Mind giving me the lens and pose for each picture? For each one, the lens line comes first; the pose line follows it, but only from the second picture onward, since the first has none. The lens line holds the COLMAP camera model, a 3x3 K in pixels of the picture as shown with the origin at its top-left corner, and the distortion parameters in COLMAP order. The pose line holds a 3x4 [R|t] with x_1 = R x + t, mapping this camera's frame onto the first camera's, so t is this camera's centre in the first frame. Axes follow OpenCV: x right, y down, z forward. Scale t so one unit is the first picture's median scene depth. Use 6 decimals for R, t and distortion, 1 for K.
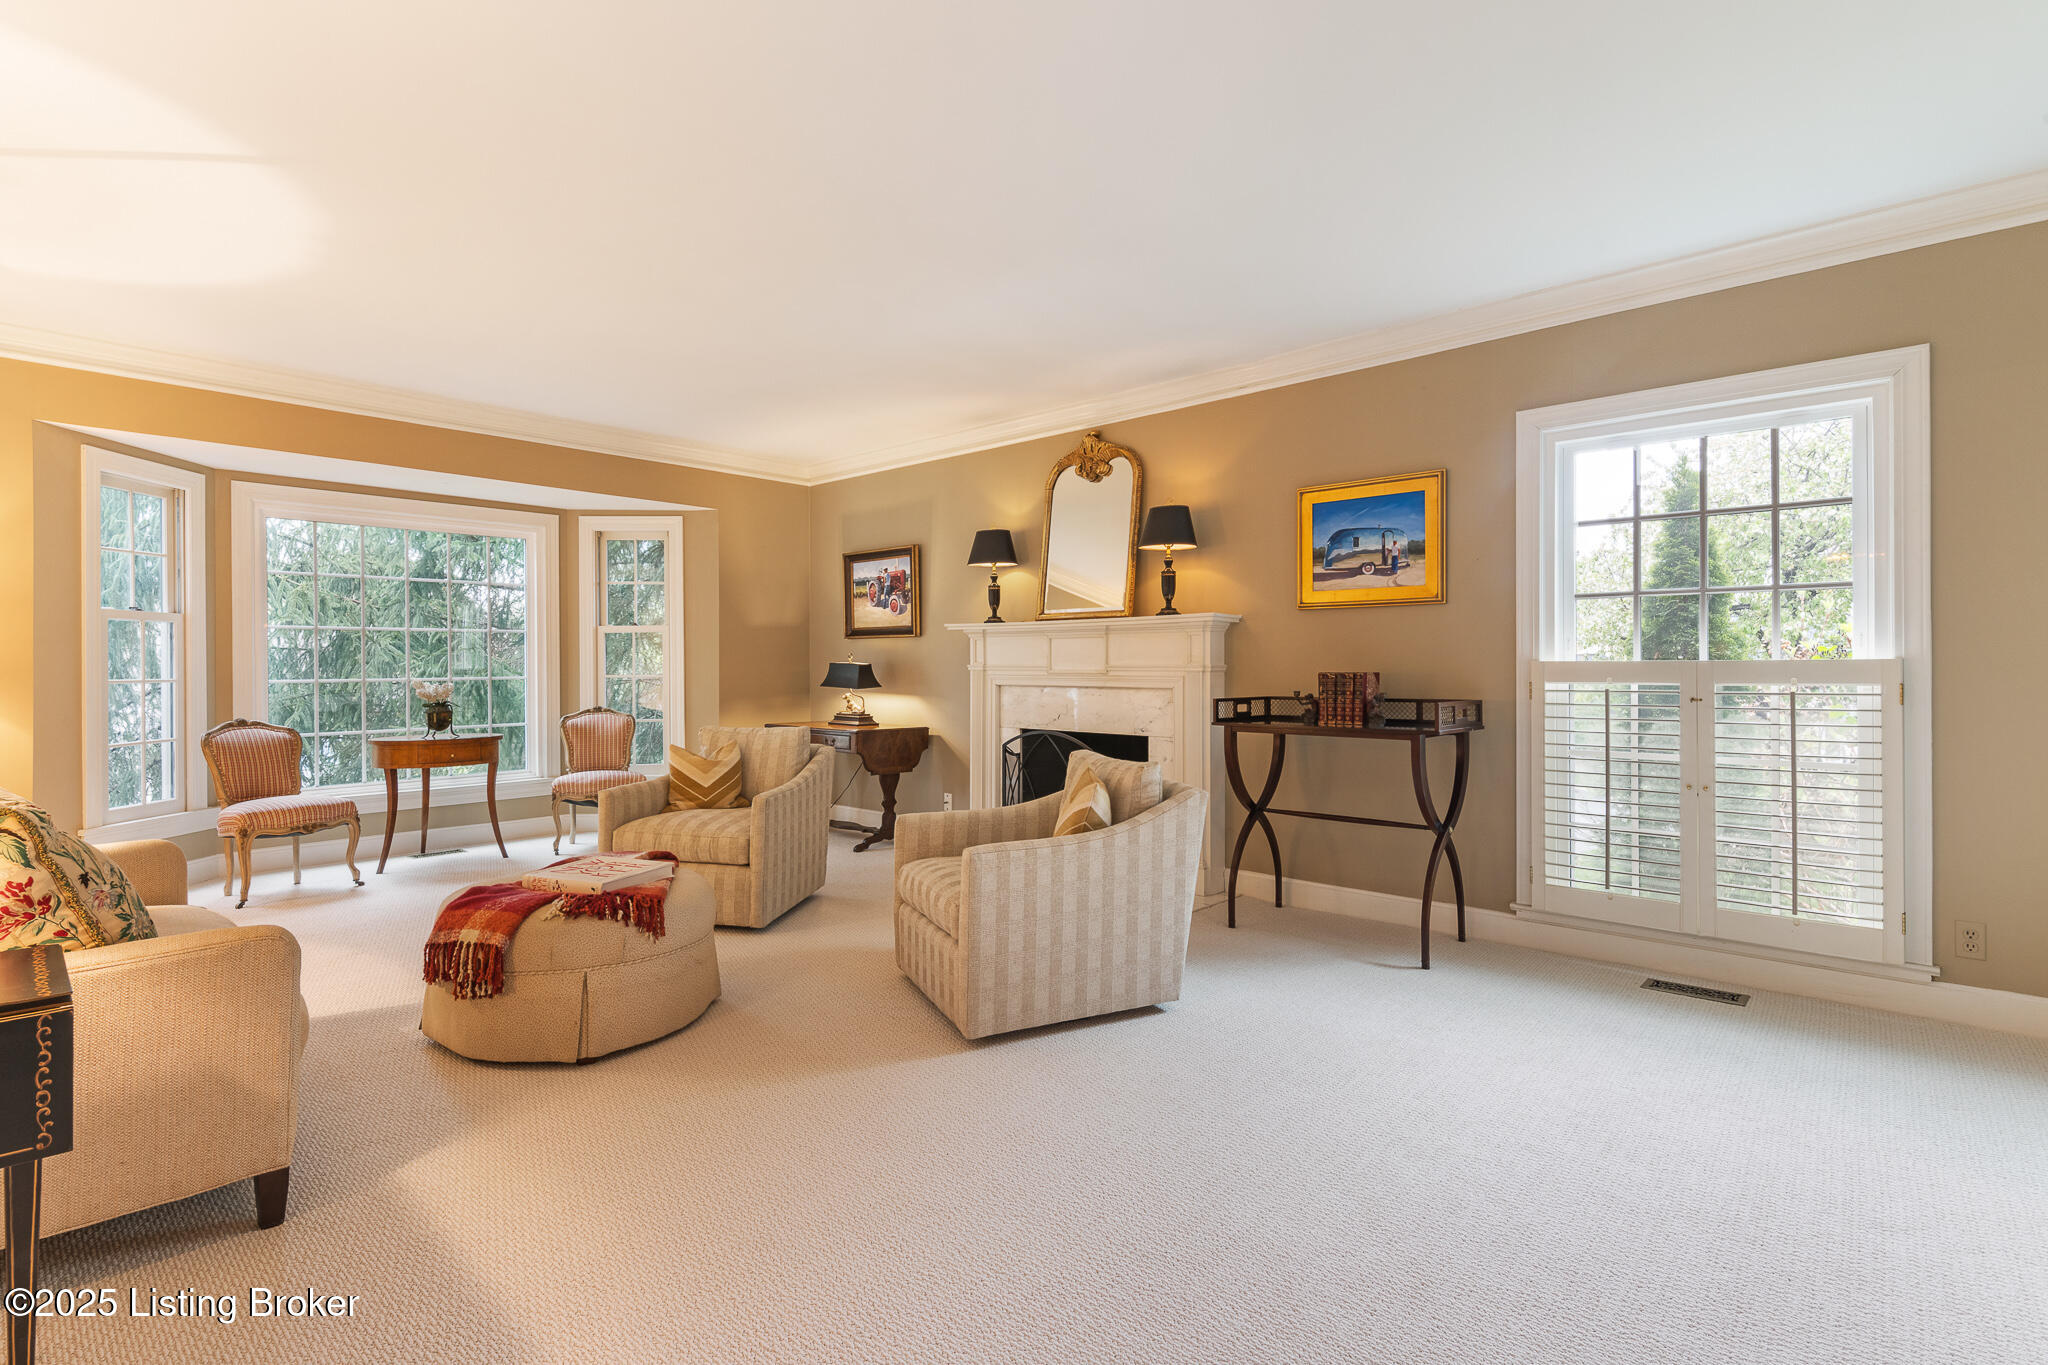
lens RADIAL K [[970.5, 0, 1018.1], [0, 970.5, 675.6], [0, 0, 1]] dist [0.018773, -0.013813]
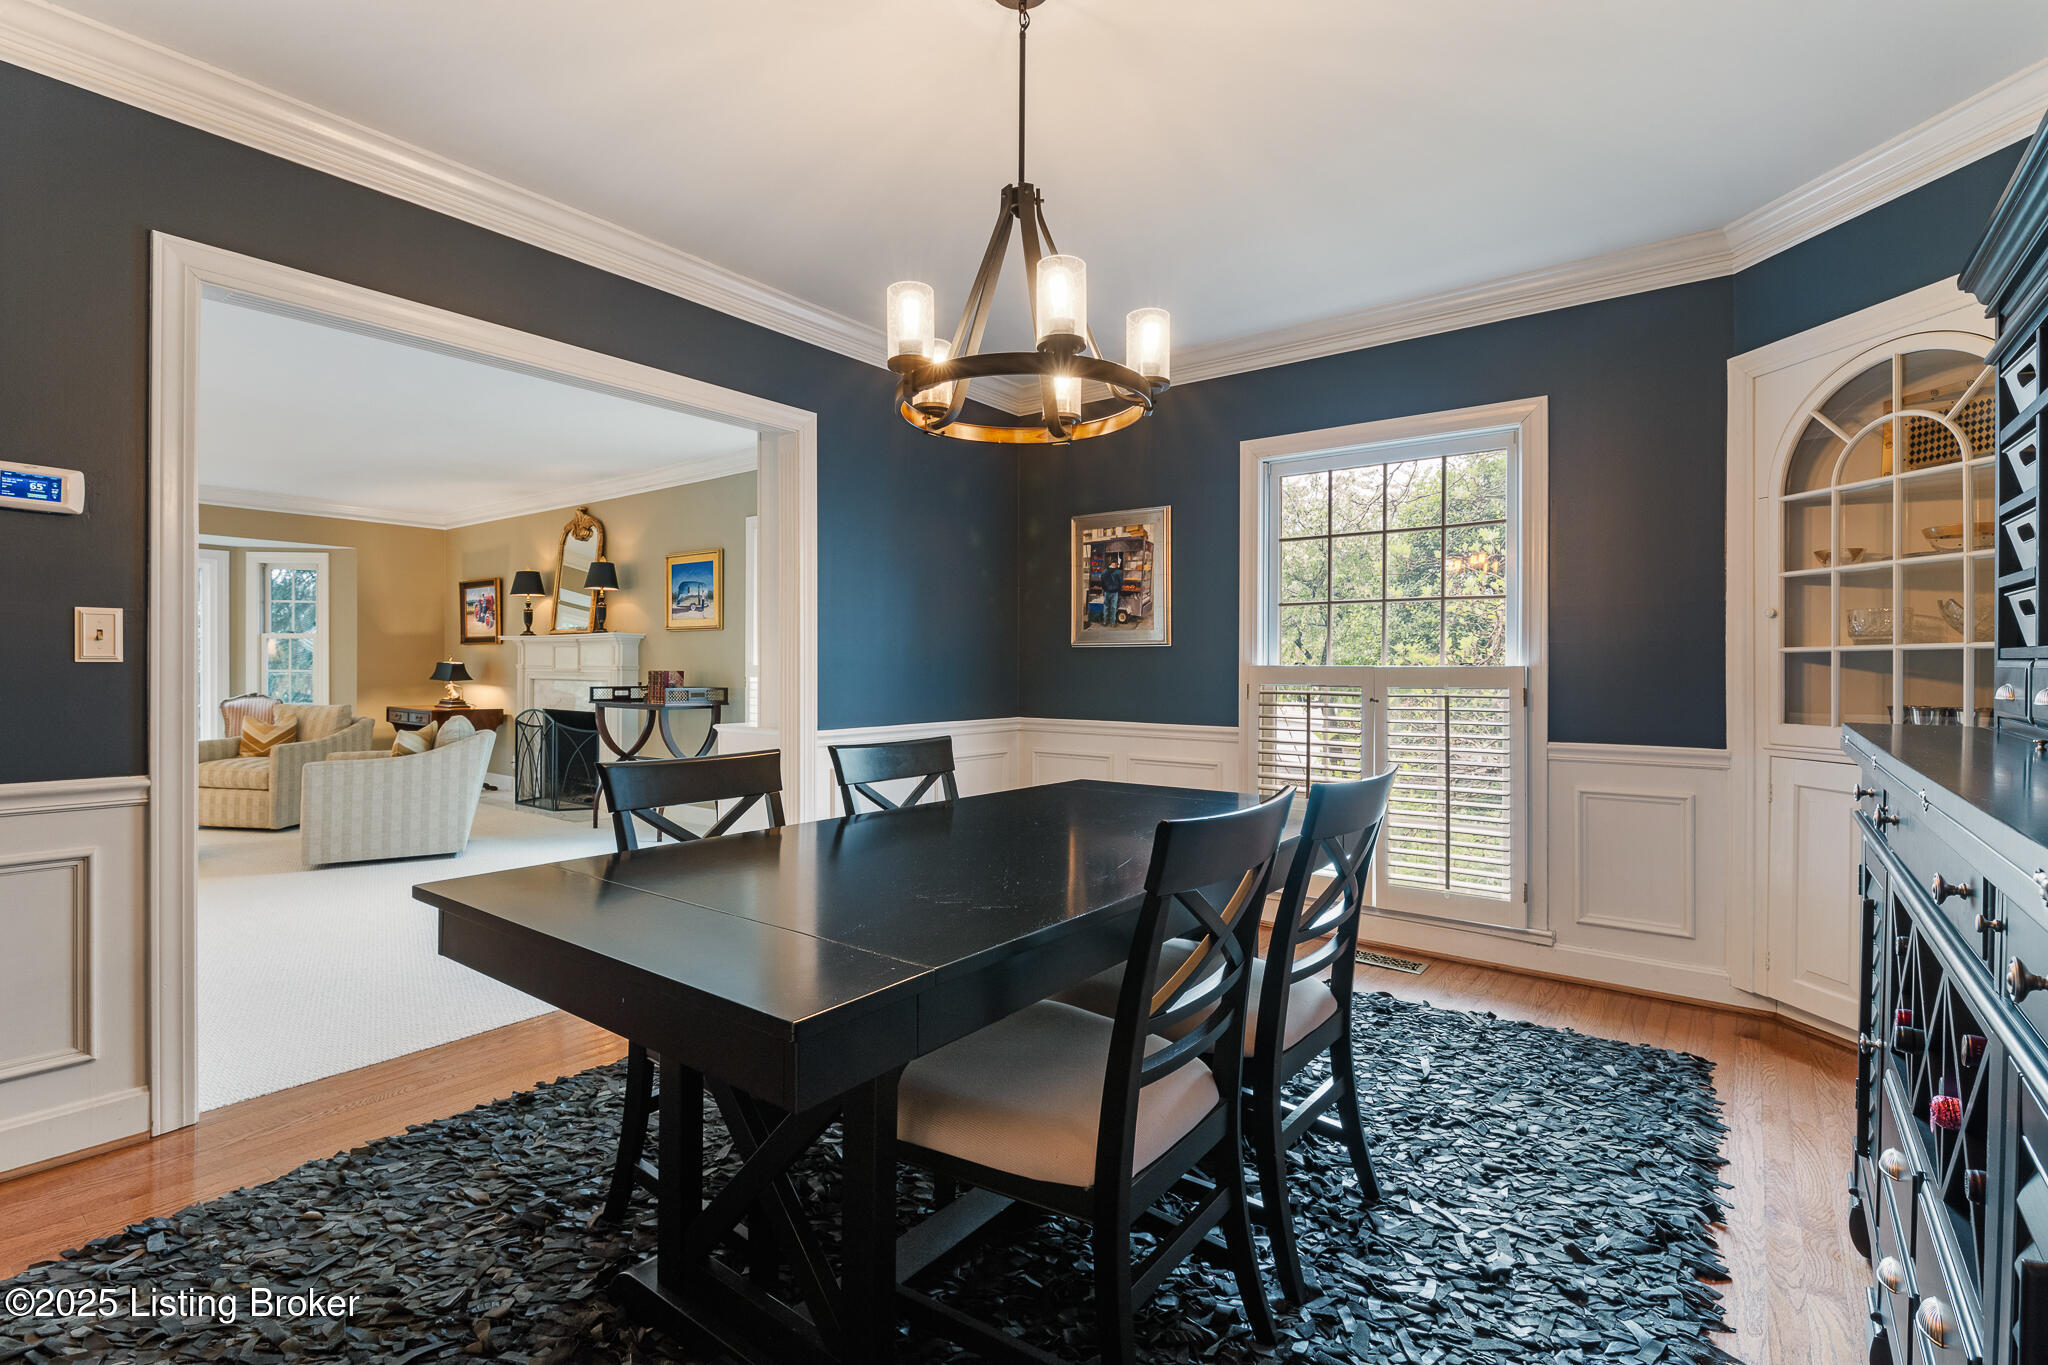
lens RADIAL K [[956.8, 0, 1018.6], [0, 956.8, 680.4], [0, 0, 1]] dist [0.016998, -0.000135]
pose [[0.997540, -0.000347, 0.070102, 0.713978], [-0.000642, 0.999901, 0.014085, -0.008861], [-0.070099, -0.014095, 0.997440, -0.577130]]
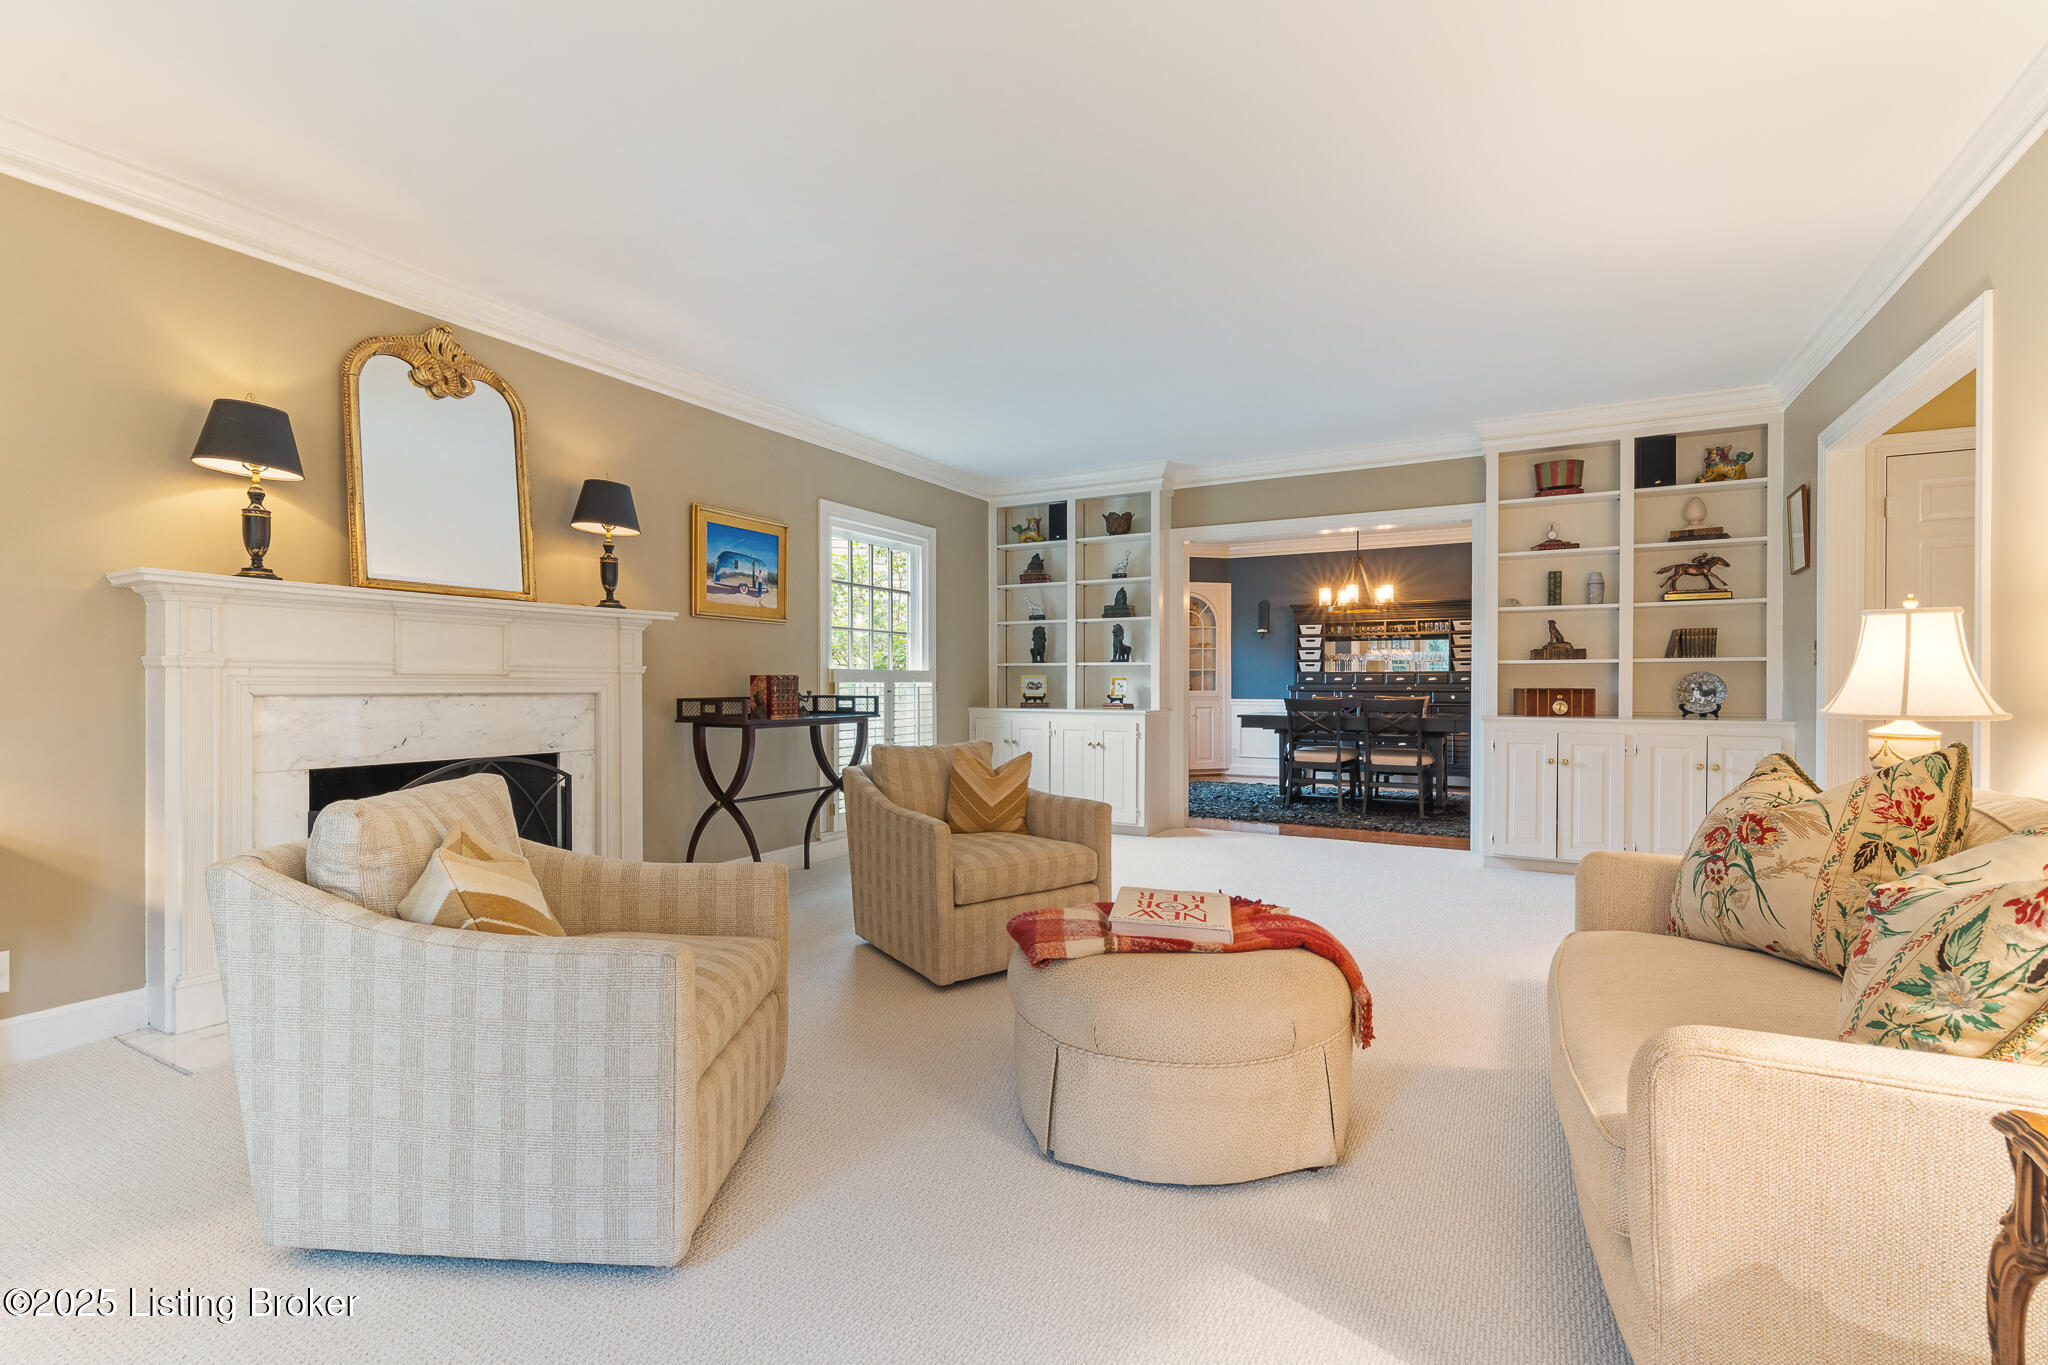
lens RADIAL K [[907.3, 0, 1058.1], [0, 907.3, 686.5], [0, 0, 1]] dist [0.046593, 0.000094]
pose [[-0.251344, -0.008035, 0.967865, -0.751565], [-0.000810, 0.999967, 0.008091, 0.001126], [-0.967898, 0.001249, -0.251342, 0.820801]]
